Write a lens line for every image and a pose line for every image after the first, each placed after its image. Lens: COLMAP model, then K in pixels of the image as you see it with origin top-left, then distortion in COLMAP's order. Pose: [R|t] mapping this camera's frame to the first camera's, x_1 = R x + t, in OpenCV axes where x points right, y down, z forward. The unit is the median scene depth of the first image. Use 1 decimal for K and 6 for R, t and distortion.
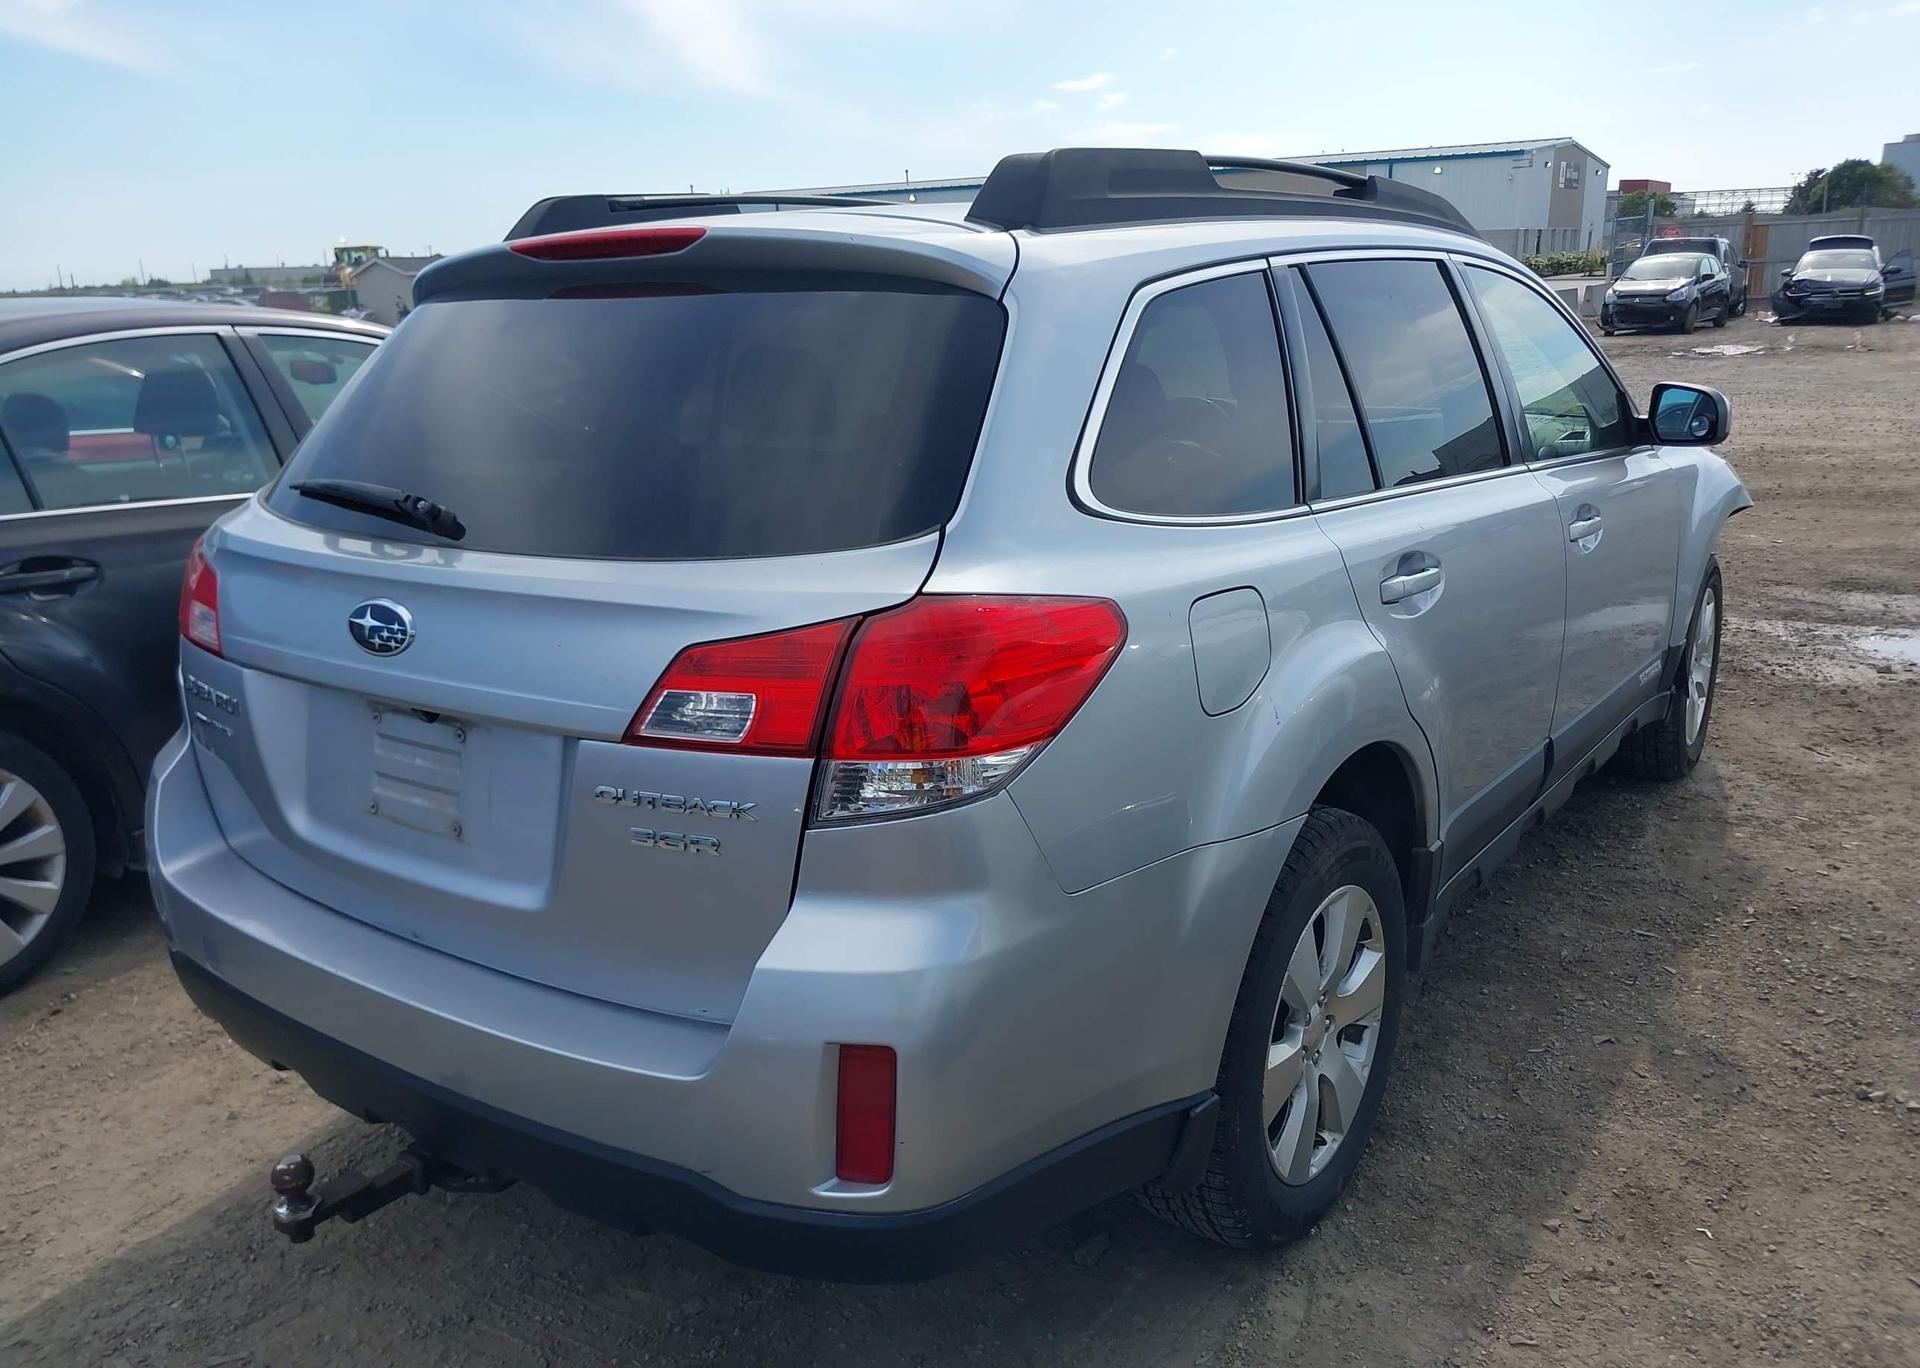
lens RADIAL K [[1522.0, 0, 968.8], [0, 1522.0, 682.2], [0, 0, 1]] dist [0.012698, -0.009412]
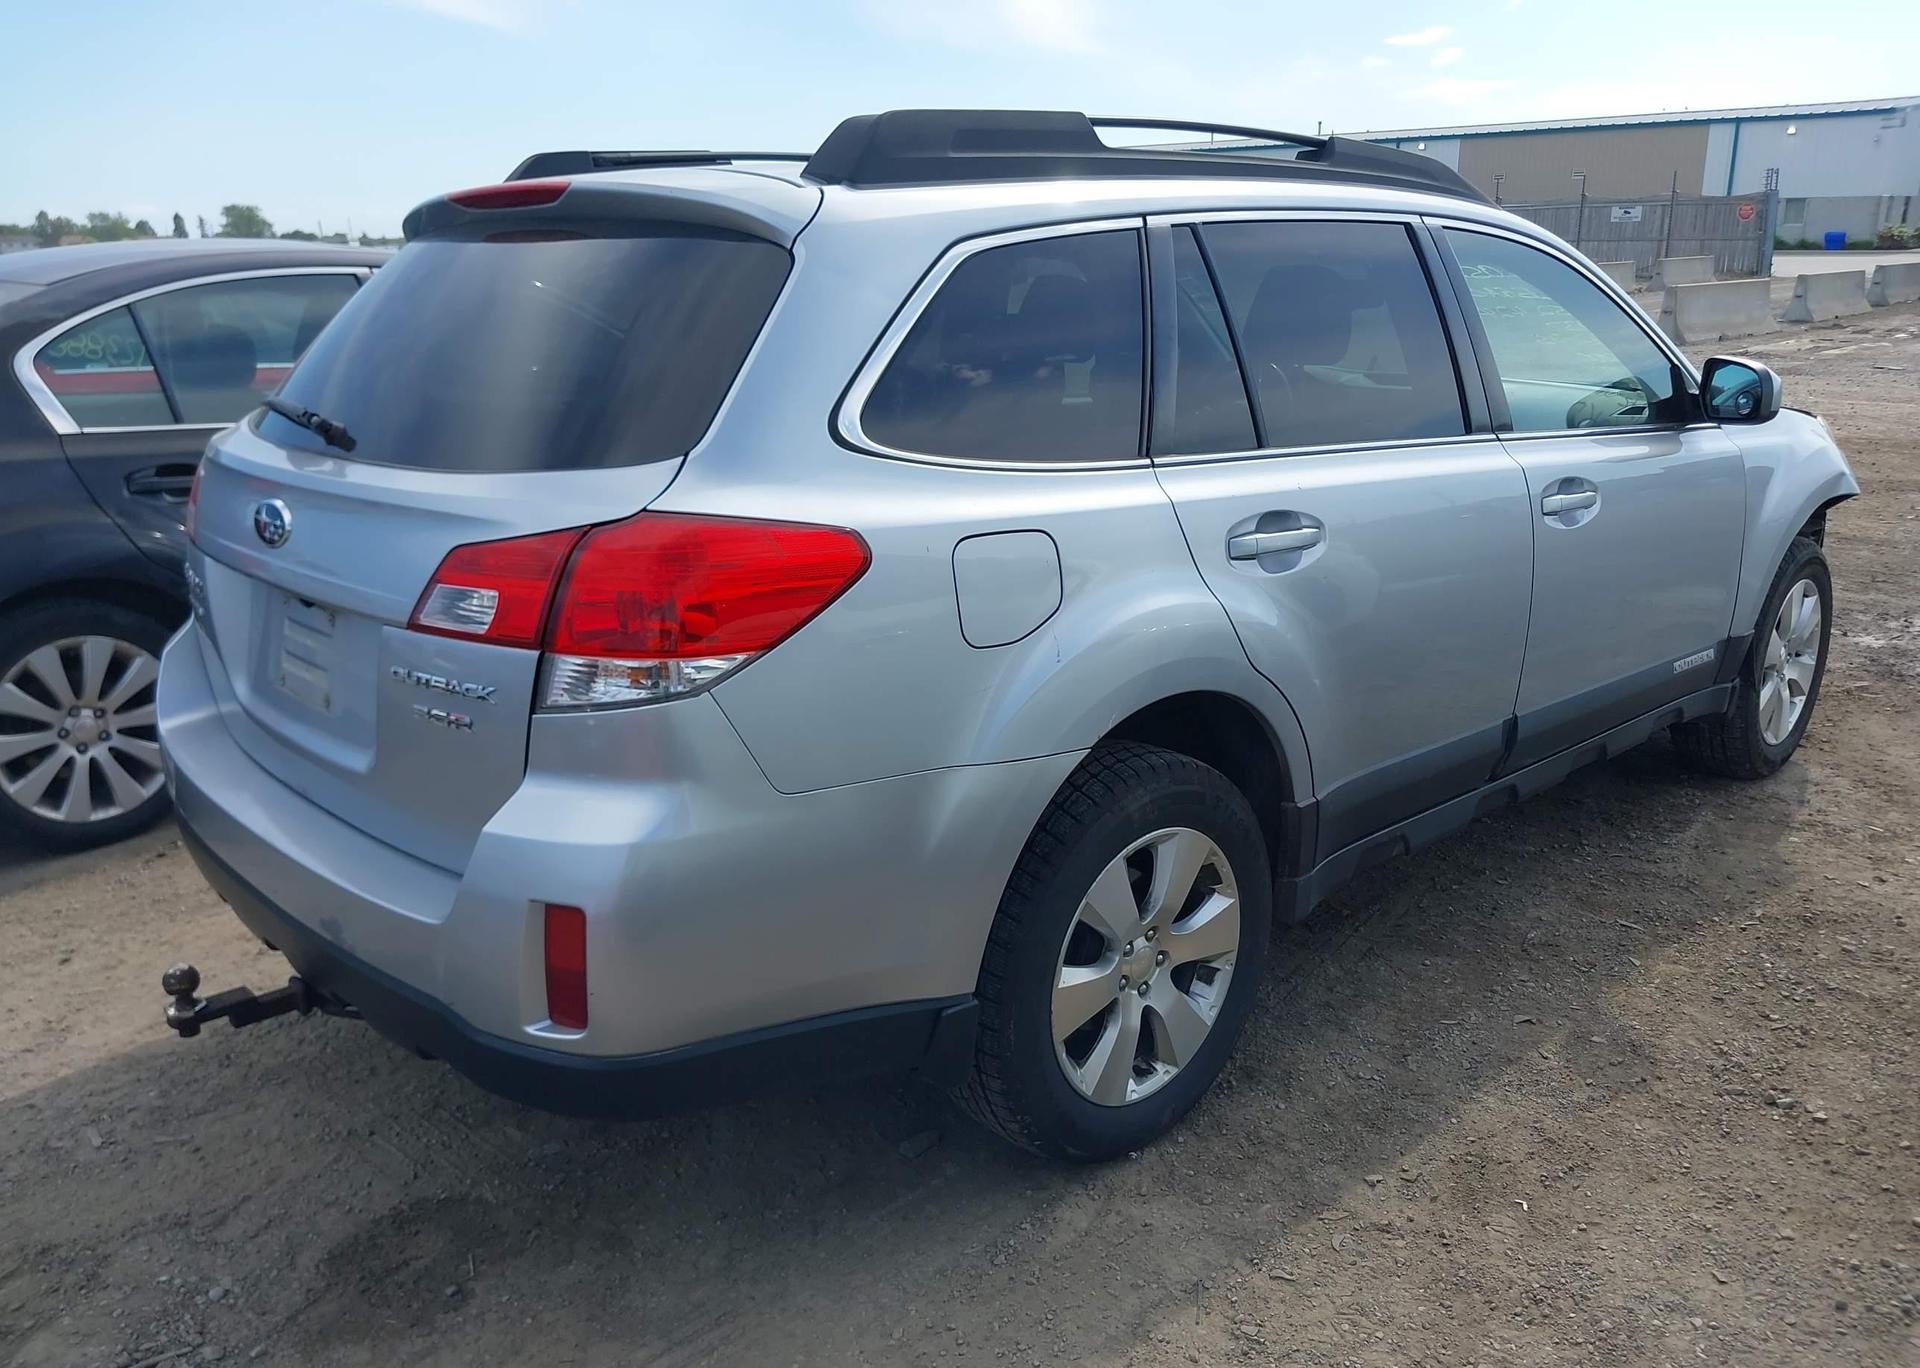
lens RADIAL K [[1522.0, 0, 968.8], [0, 1522.0, 682.2], [0, 0, 1]] dist [0.012698, -0.009412]
pose [[0.981295, 0.069230, -0.179629, 0.287714], [-0.064811, 0.997436, 0.030360, 0.012340], [0.181270, -0.018150, 0.983266, -0.043037]]
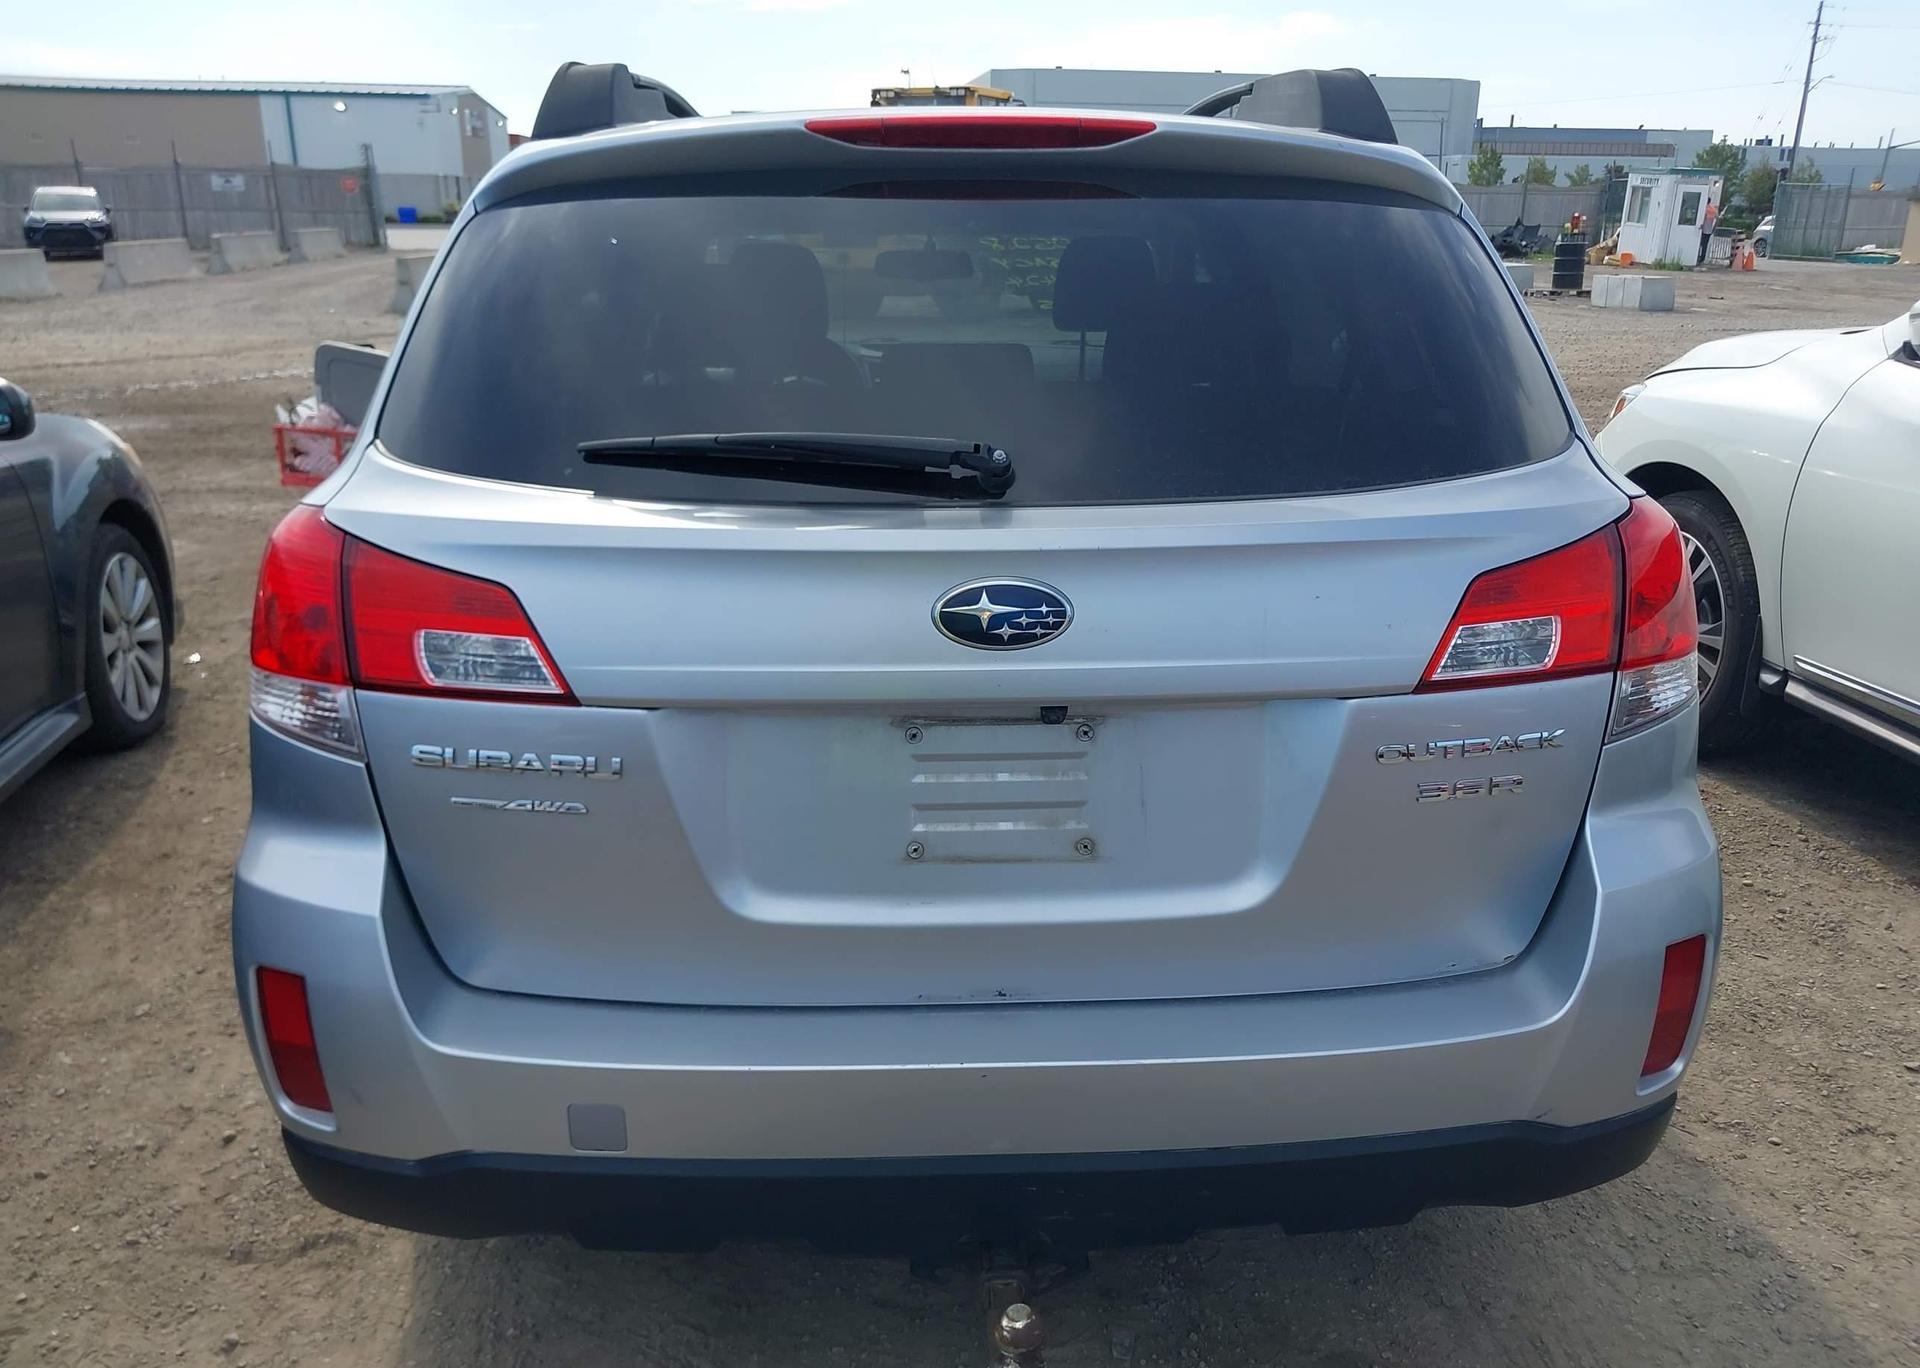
lens RADIAL K [[1503.6, 0, 960.0], [0, 1503.6, 684.0], [0, 0, 1]] dist [0.019295, -0.001825]
pose [[0.780323, -0.152739, 0.606438, -0.710237], [0.130636, 0.988134, 0.080780, -0.053045], [-0.611580, 0.016188, 0.791017, 0.326002]]
